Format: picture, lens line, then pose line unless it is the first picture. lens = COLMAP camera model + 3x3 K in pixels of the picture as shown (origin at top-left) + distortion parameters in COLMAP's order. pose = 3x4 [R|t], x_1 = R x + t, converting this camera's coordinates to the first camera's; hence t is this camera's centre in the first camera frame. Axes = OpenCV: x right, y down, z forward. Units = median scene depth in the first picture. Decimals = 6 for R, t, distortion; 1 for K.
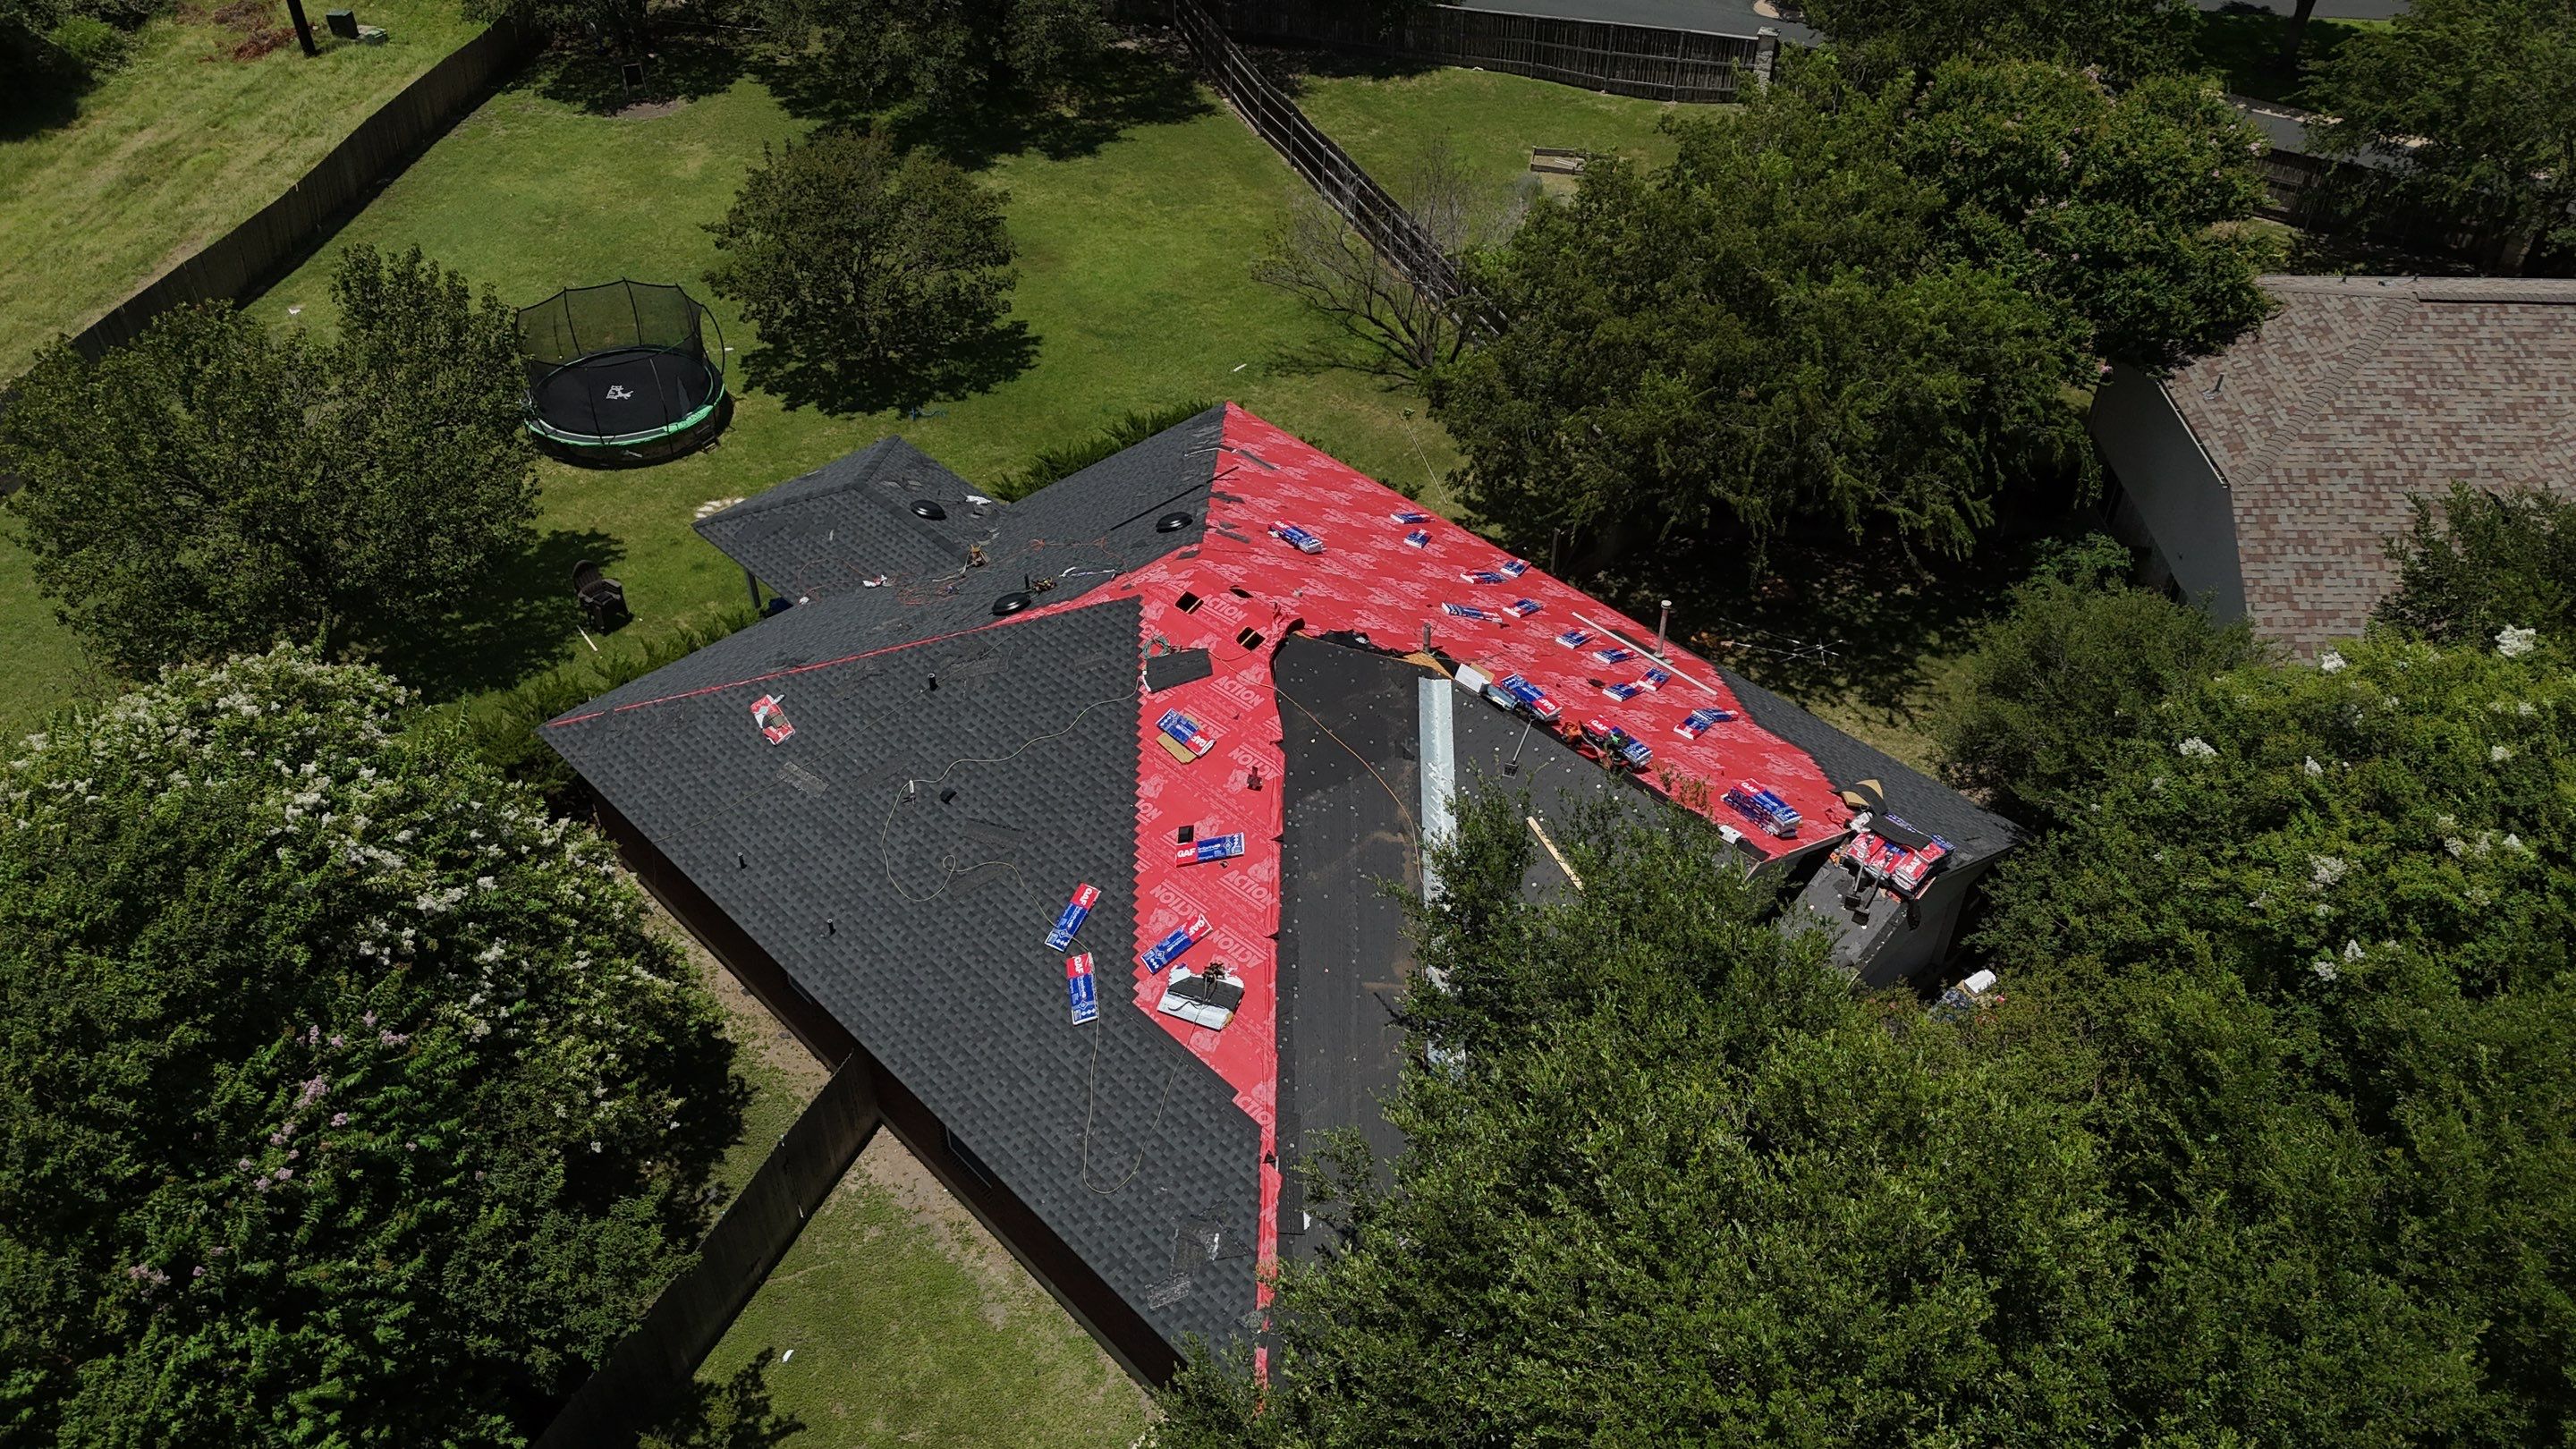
lens RADIAL K [[1933.3, 0, 1294.5], [0, 1933.3, 737.8], [0, 0, 1]] dist [0.011863, -0.003190]
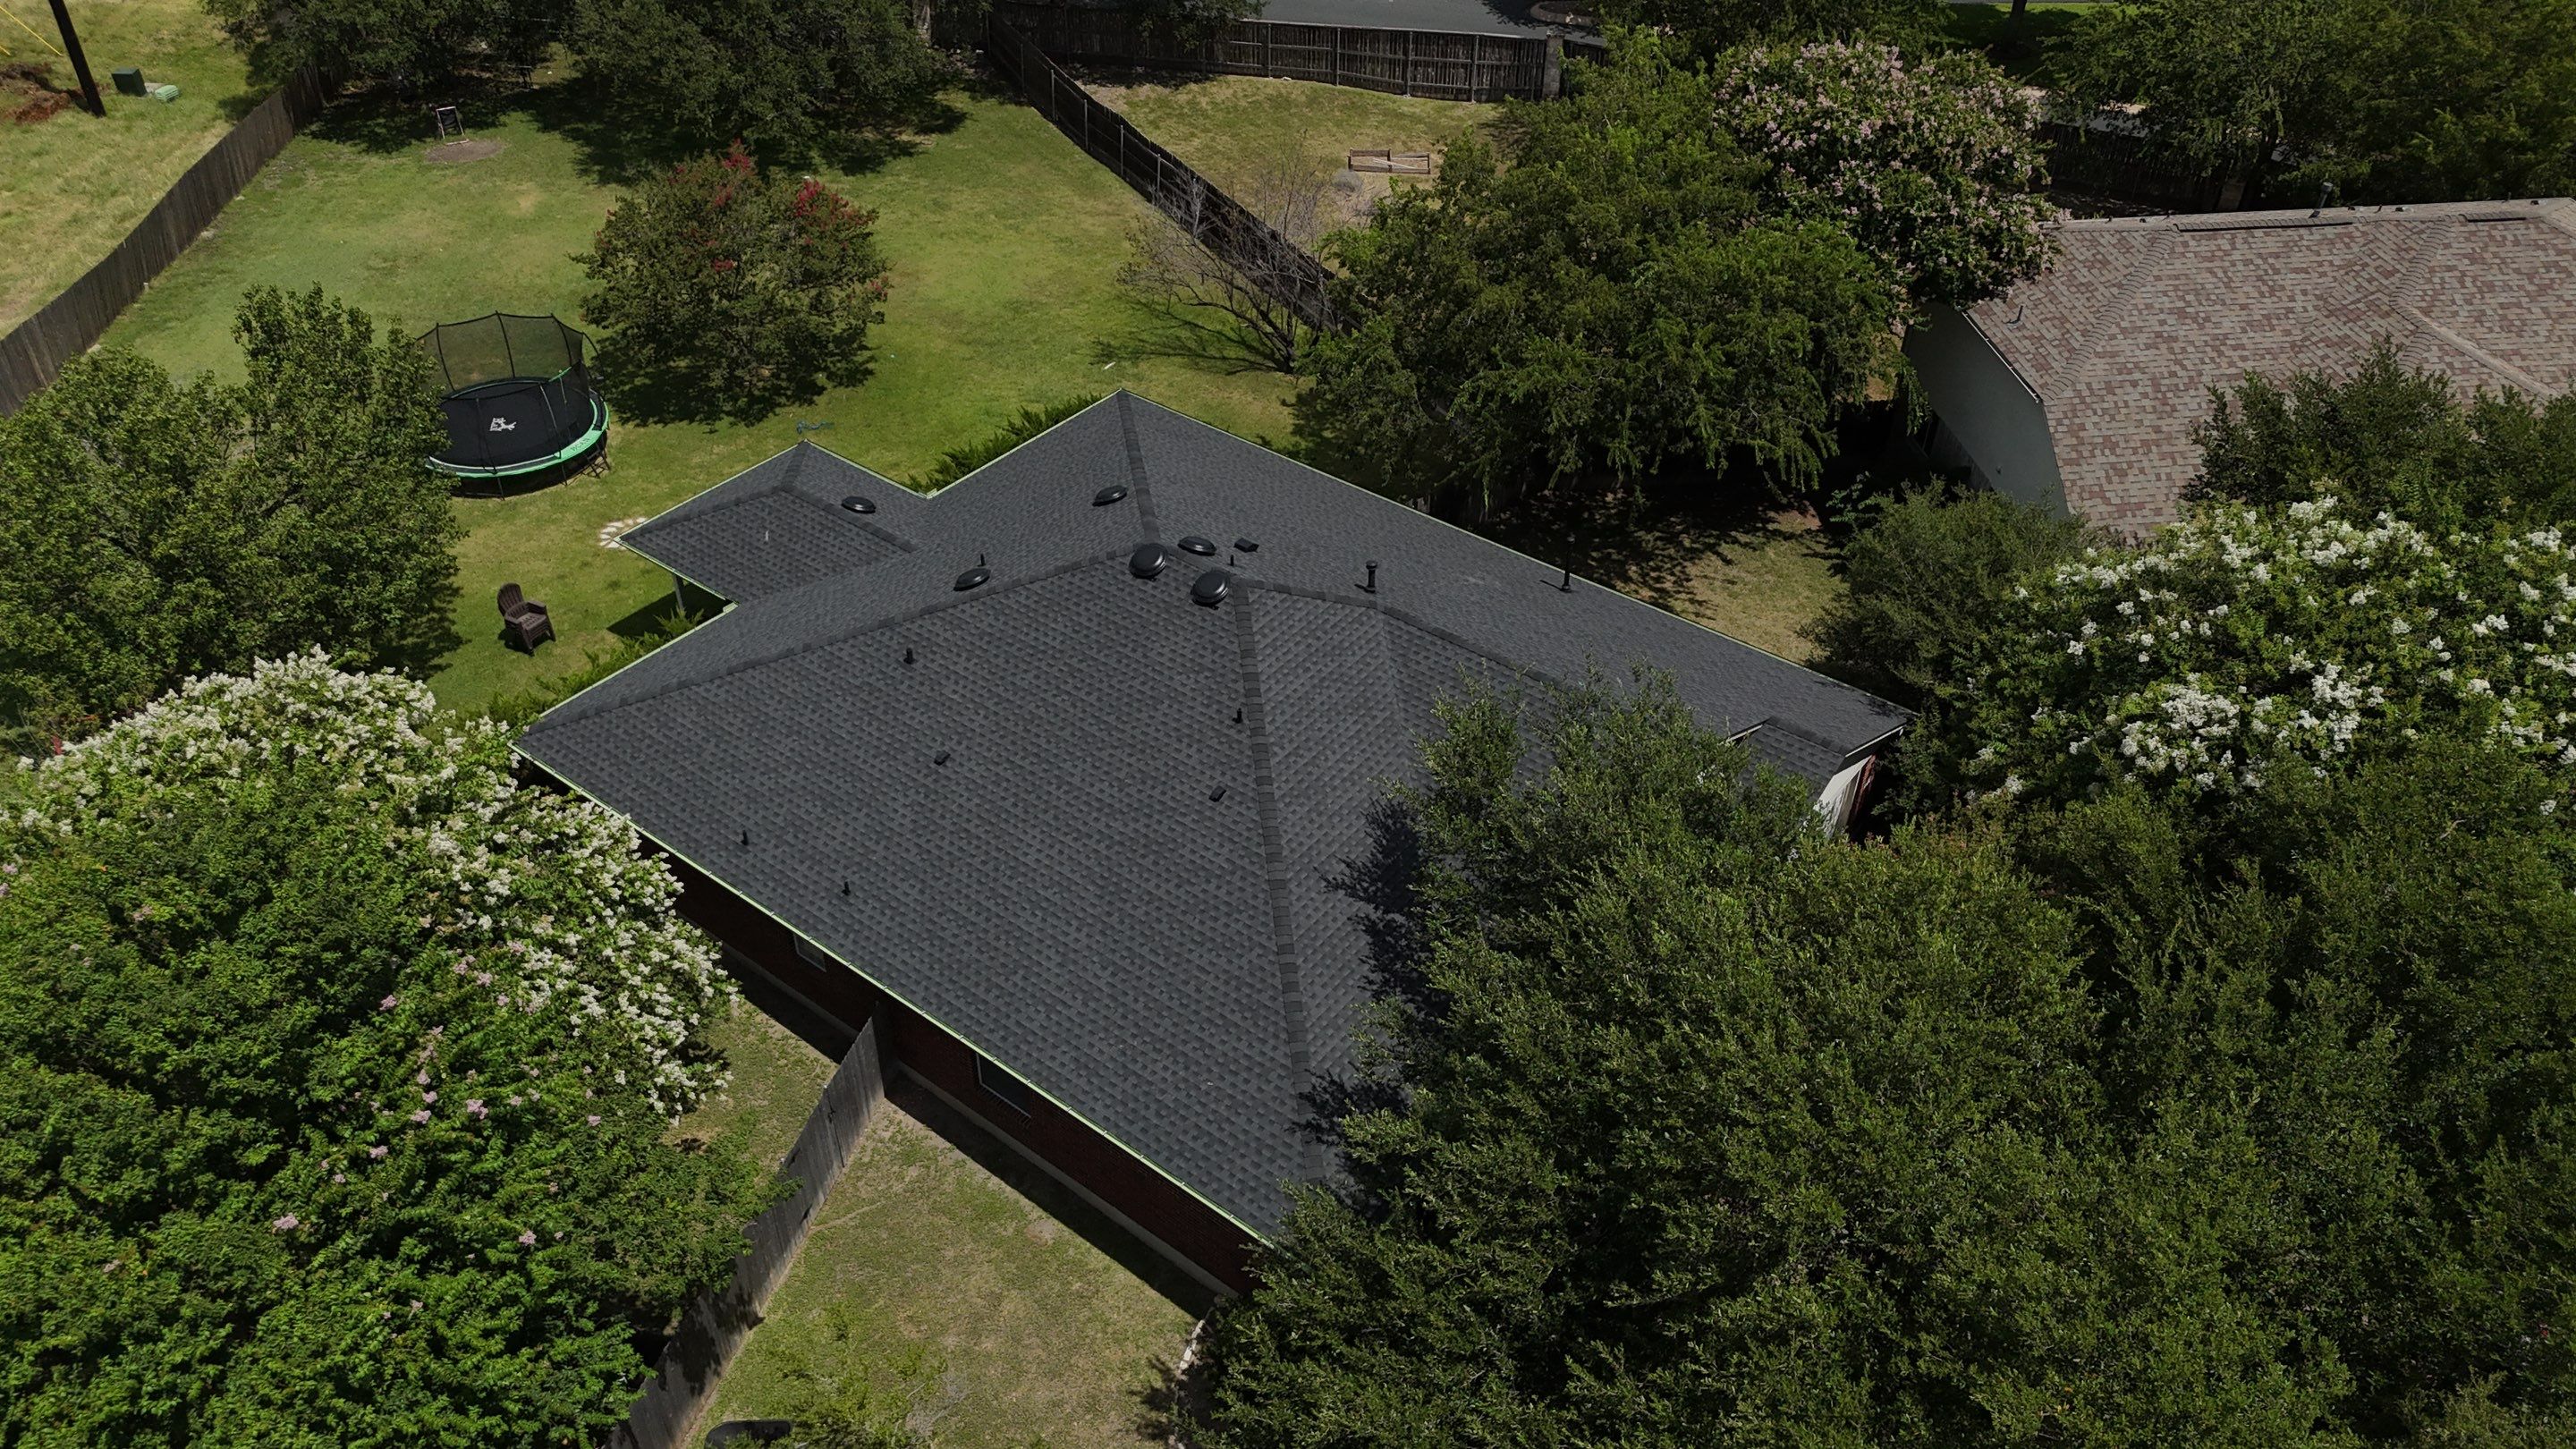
lens RADIAL K [[1939.5, 0, 1288.0], [0, 1939.5, 724.5], [0, 0, 1]] dist [0.009631, 0.002203]
pose [[0.989725, -0.081759, 0.117305, -0.097767], [0.084262, 0.996306, -0.016537, 0.038537], [-0.115520, 0.026252, 0.992958, -0.067388]]
